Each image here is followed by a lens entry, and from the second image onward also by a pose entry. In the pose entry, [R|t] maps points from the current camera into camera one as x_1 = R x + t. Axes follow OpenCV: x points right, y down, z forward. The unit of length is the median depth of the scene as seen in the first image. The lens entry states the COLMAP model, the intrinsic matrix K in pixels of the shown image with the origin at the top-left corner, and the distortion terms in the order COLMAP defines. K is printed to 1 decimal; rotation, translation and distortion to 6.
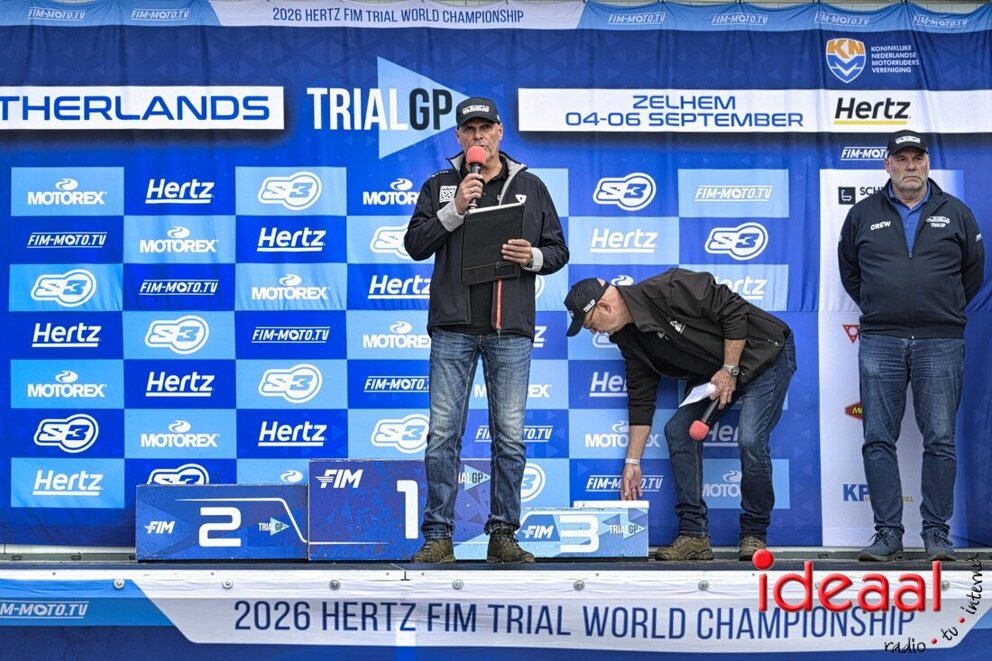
lens RADIAL K [[1955.2, 0, 496.0], [0, 1955.2, 330.5], [0, 0, 1]] dist [-0.027387, 0.040948]
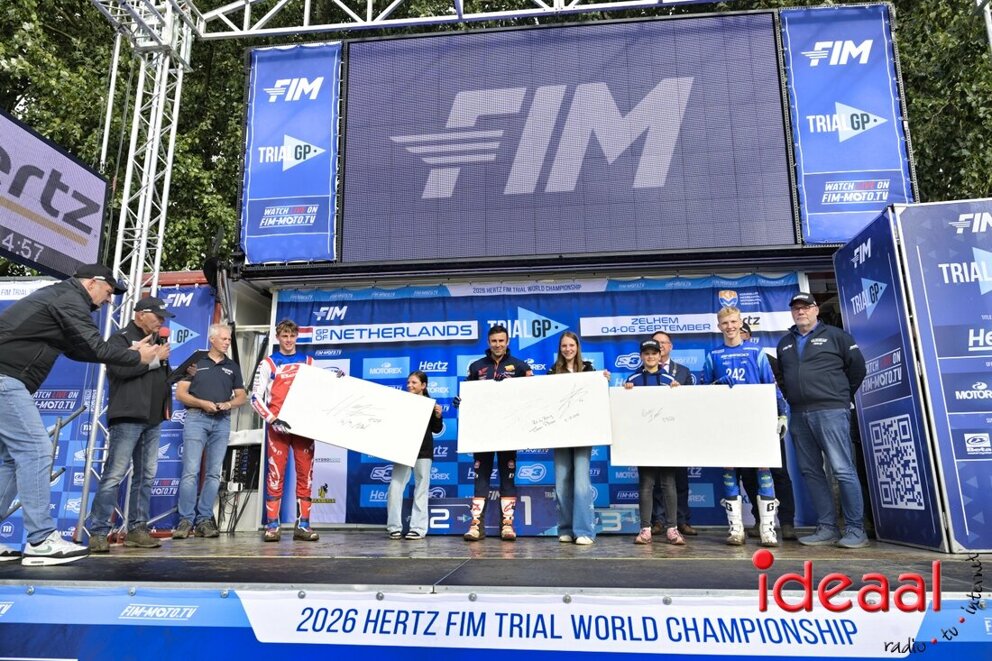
lens RADIAL K [[665.5, 0, 496.0], [0, 665.5, 330.5], [0, 0, 1]] dist [-0.003771, 0.001228]
pose [[0.988337, -0.039314, -0.147119, 0.028801], [0.016027, 0.987589, -0.156241, 0.010835], [0.151435, 0.152061, 0.976701, 0.231637]]
